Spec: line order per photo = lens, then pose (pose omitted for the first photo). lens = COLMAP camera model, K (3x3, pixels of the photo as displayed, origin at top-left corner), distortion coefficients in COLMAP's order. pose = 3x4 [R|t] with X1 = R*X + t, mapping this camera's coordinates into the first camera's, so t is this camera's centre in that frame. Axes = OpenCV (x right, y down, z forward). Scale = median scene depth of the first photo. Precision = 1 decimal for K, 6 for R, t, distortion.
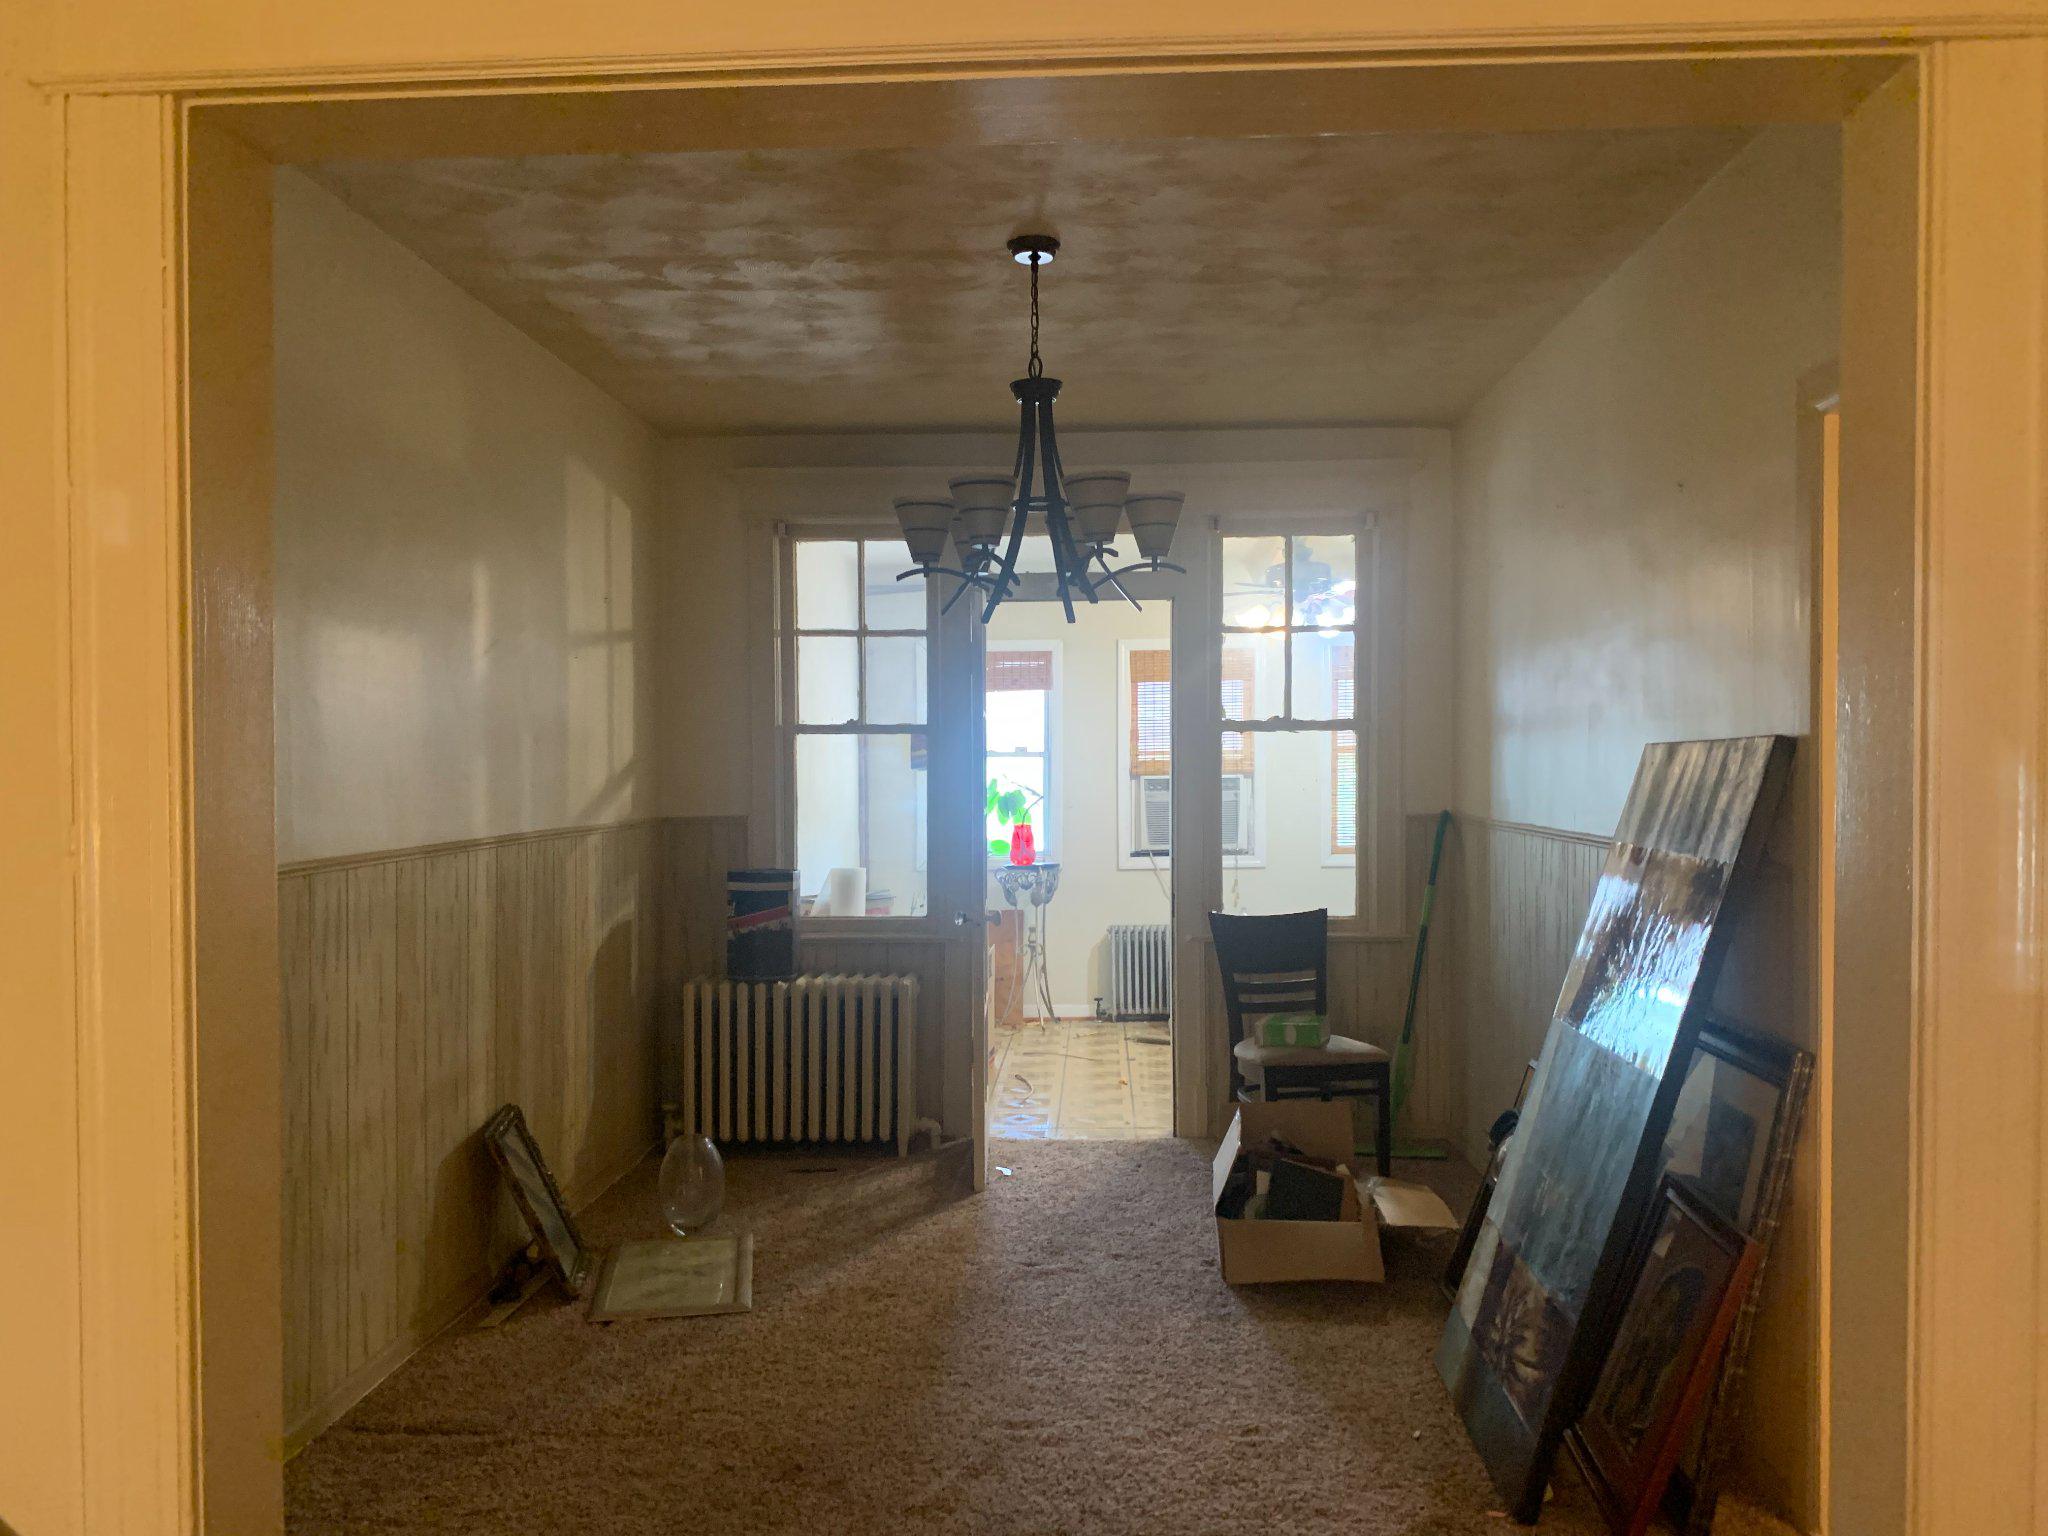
lens RADIAL K [[1576.7, 0, 1079.0], [0, 1576.7, 766.8], [0, 0, 1]] dist [0.028548, -0.007348]
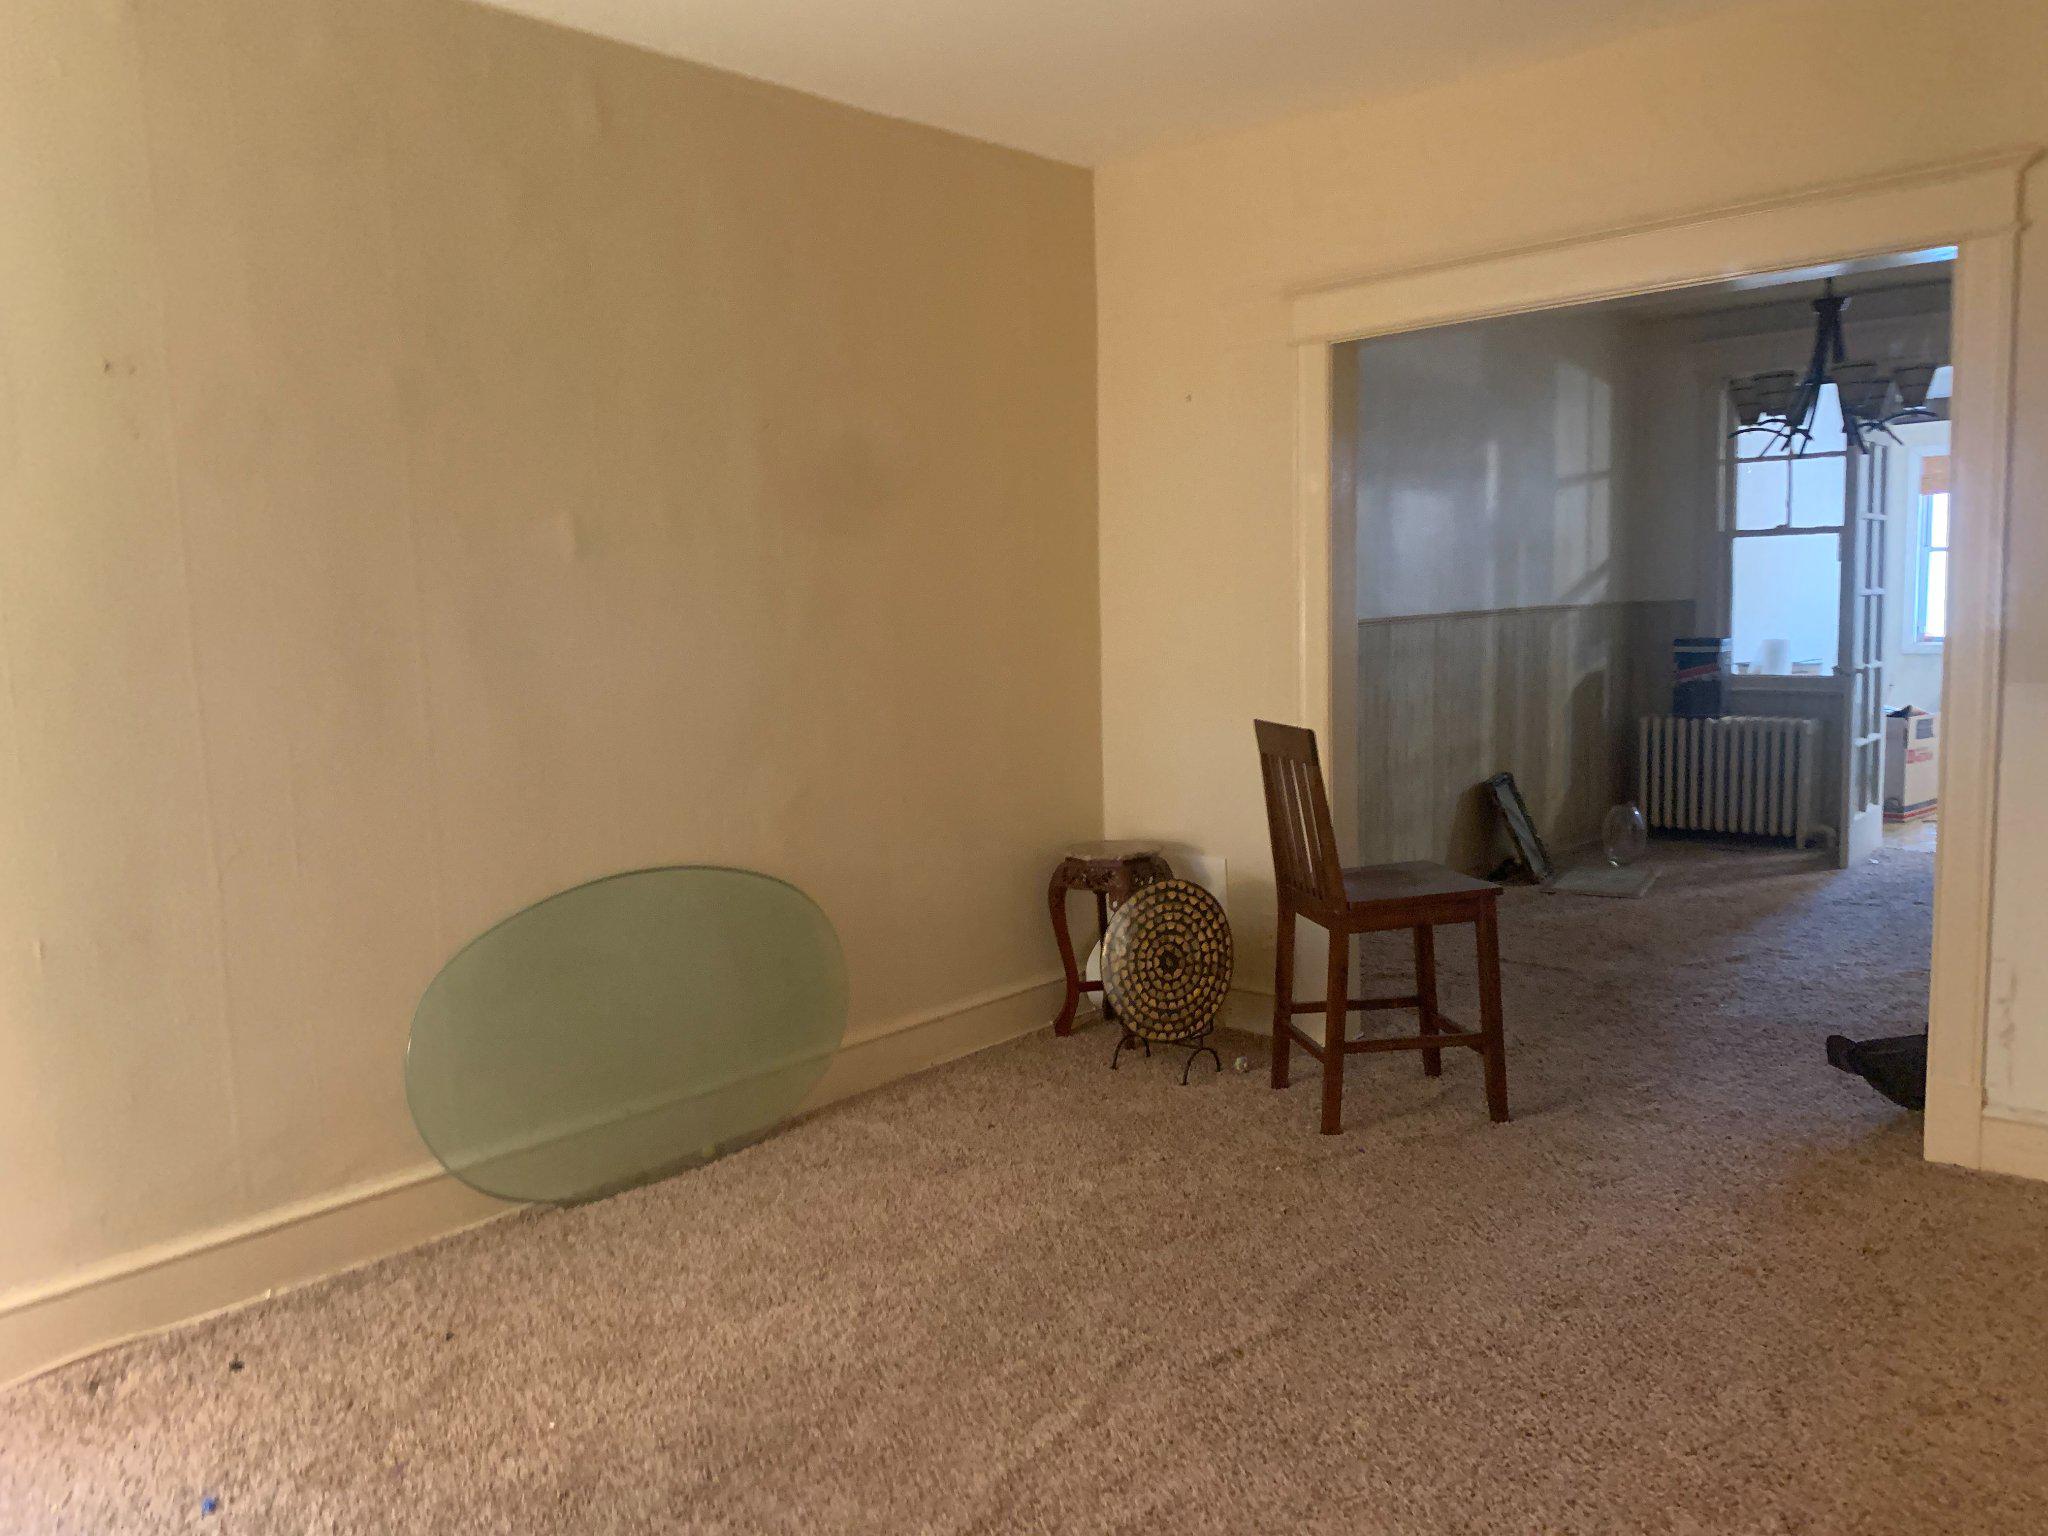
lens RADIAL K [[1576.7, 0, 1026.5], [0, 1576.7, 766.6], [0, 0, 1]] dist [0.028548, -0.007348]
pose [[0.759778, 0.057254, -0.647657, 0.272515], [0.019811, 0.993614, 0.111078, 0.012050], [0.649881, -0.097225, 0.753792, -0.470413]]
